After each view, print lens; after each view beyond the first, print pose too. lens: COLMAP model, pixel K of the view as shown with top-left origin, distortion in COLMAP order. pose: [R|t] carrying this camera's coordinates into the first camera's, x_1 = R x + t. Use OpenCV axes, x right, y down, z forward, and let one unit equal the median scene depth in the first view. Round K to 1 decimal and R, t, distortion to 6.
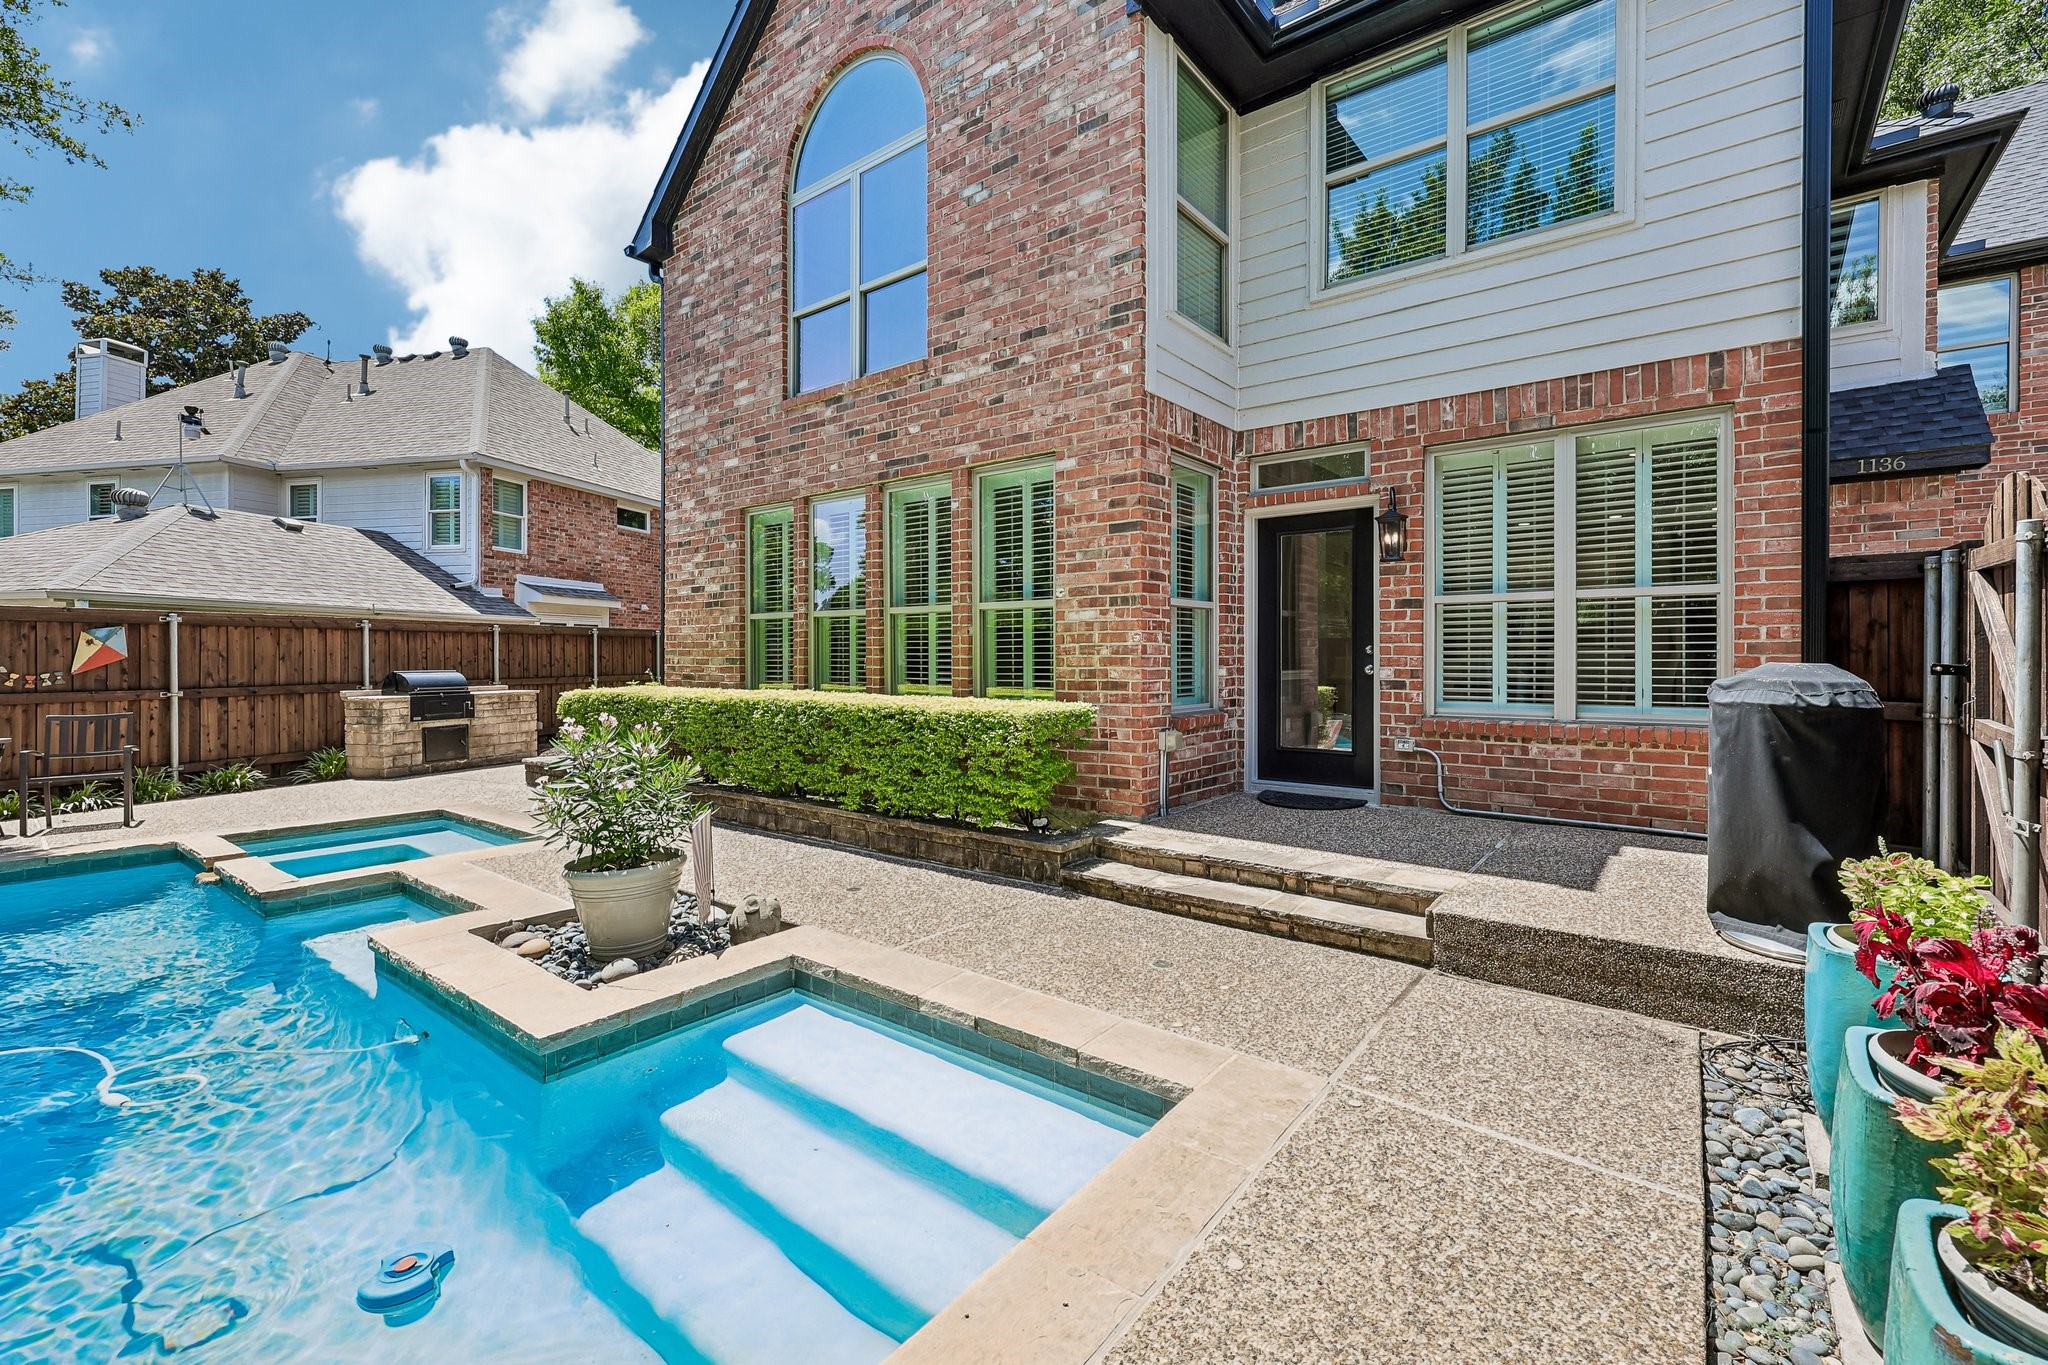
lens RADIAL K [[881.6, 0, 1028.3], [0, 881.6, 660.7], [0, 0, 1]] dist [0.002642, 0.000667]
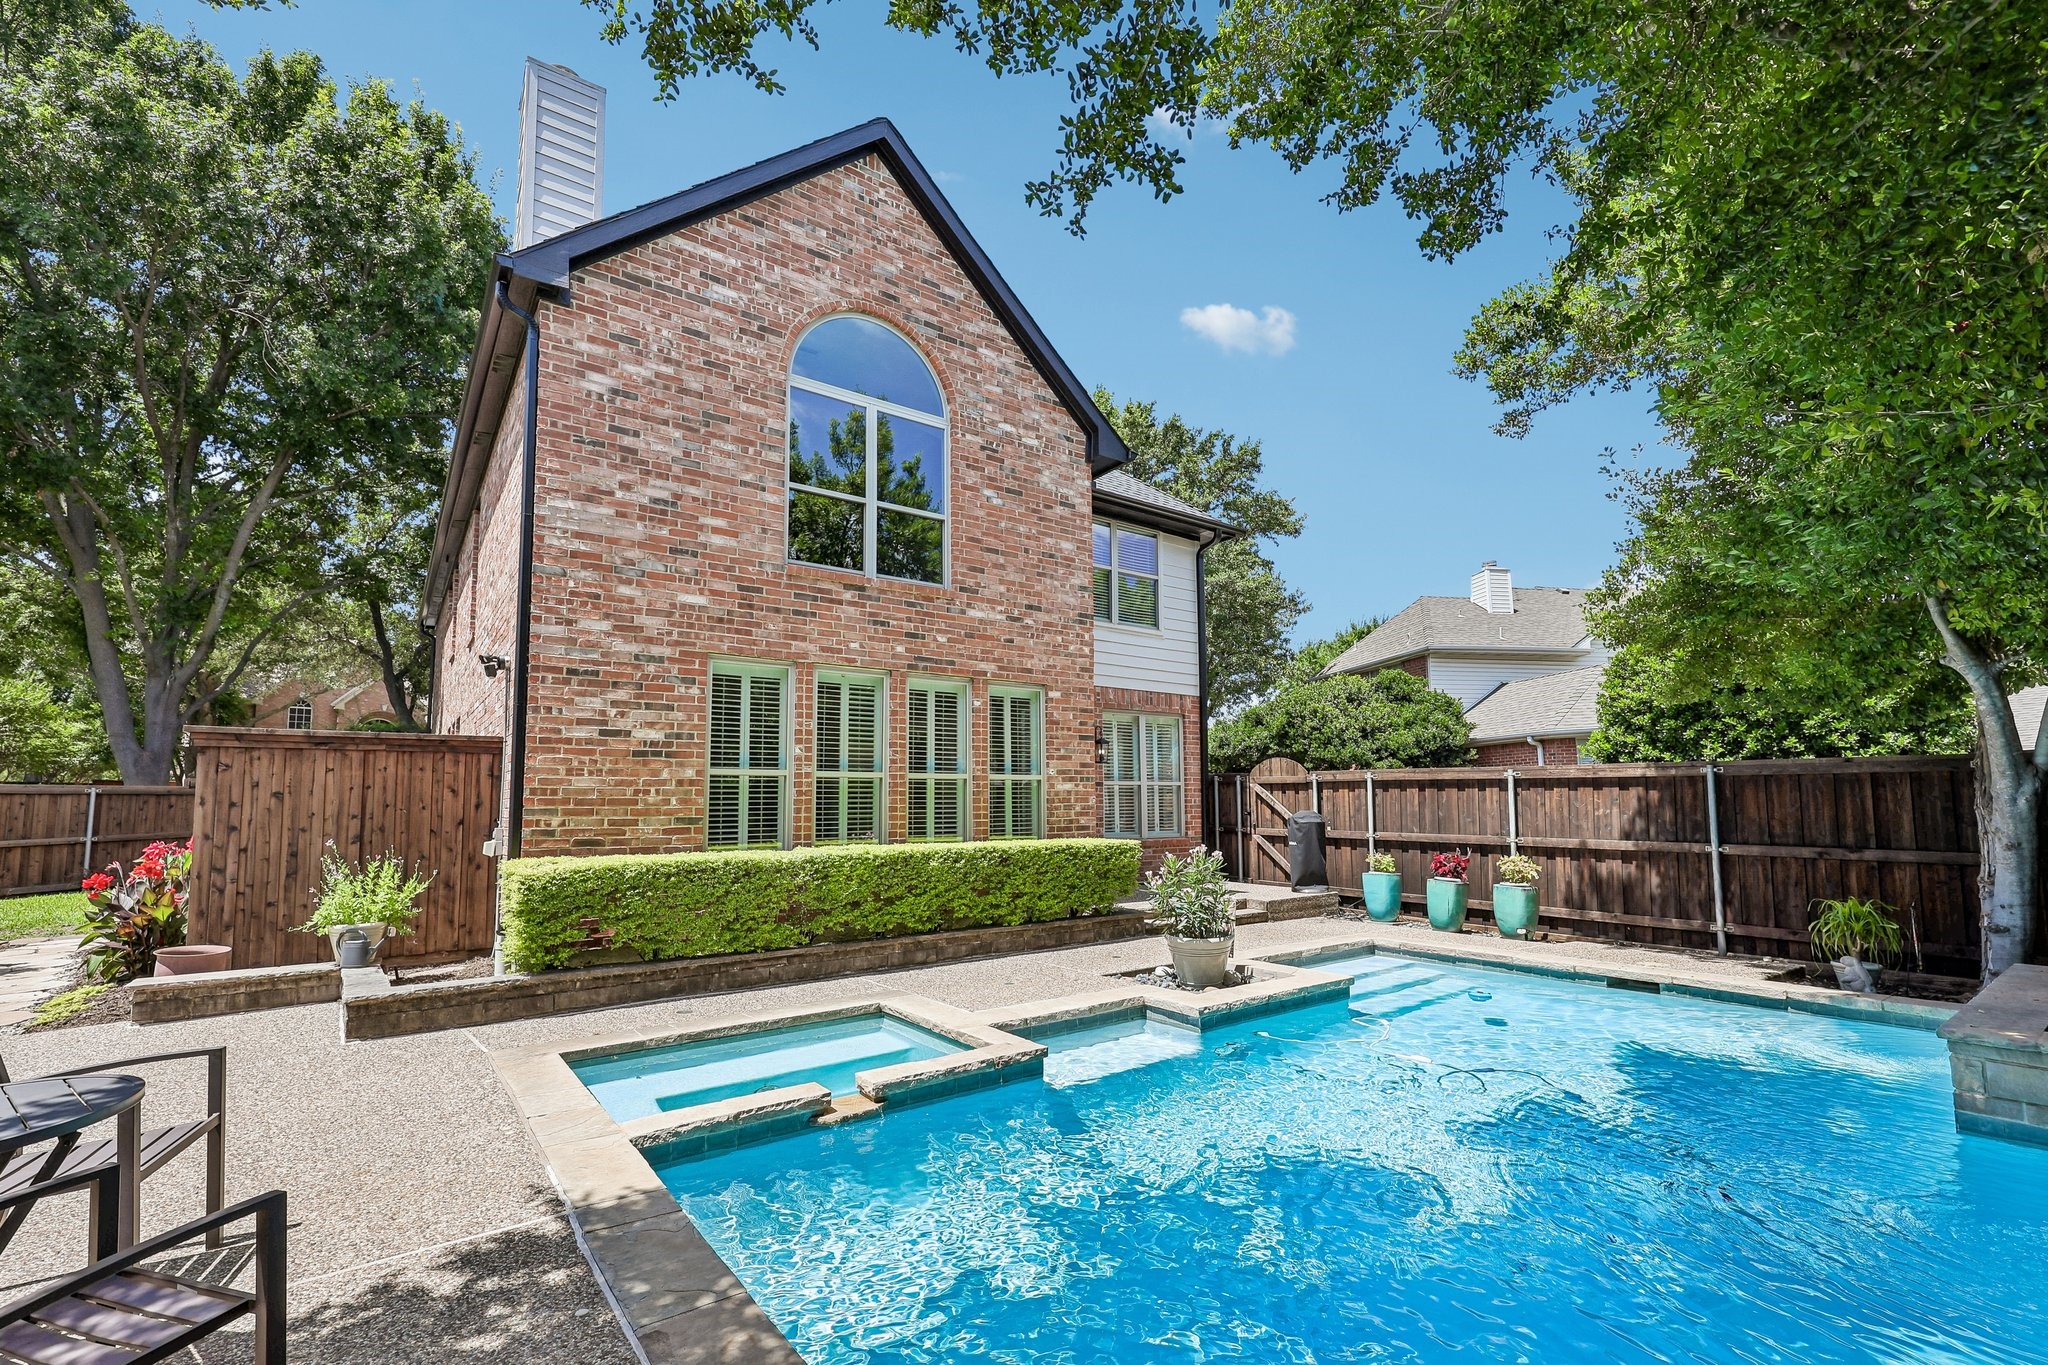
lens RADIAL K [[881.6, 0, 1036.0], [0, 881.6, 733.5], [0, 0, 1]] dist [0.002642, 0.000667]
pose [[0.259740, 0.079273, 0.962419, -1.062772], [0.011723, 0.996293, -0.085227, -0.006780], [-0.965608, 0.033419, 0.257847, 0.419127]]
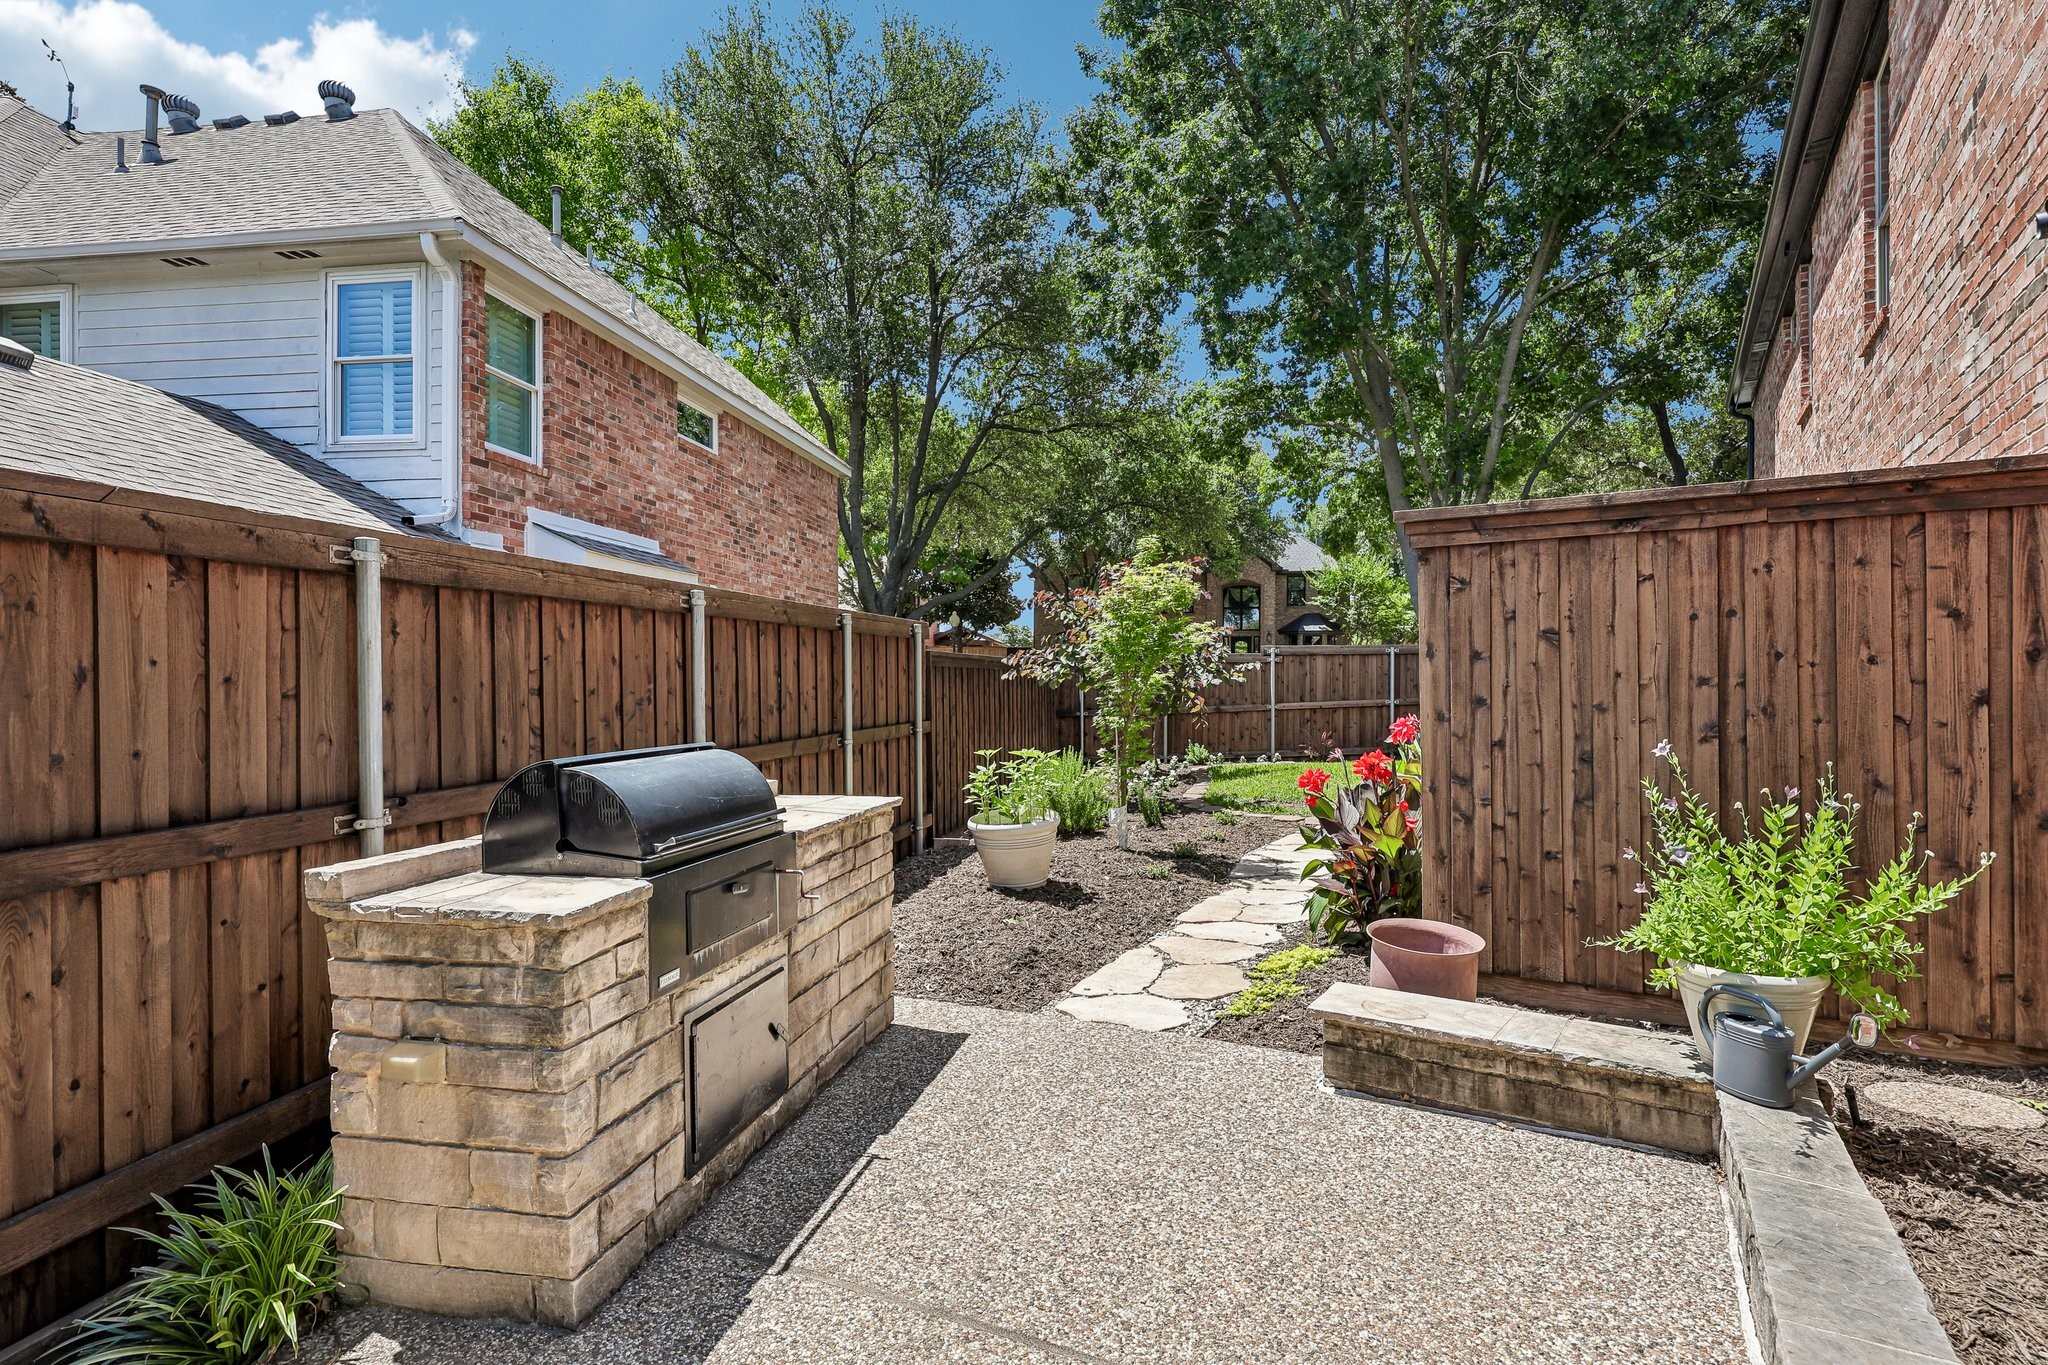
lens RADIAL K [[1003.0, 0, 1019.7], [0, 1003.0, 682.0], [0, 0, 1]] dist [0.010722, -0.001033]
pose [[0.995062, -0.002636, 0.099224, -0.740421], [0.002606, 0.999997, 0.000431, -0.007756], [-0.099225, -0.000170, 0.995065, 0.876231]]
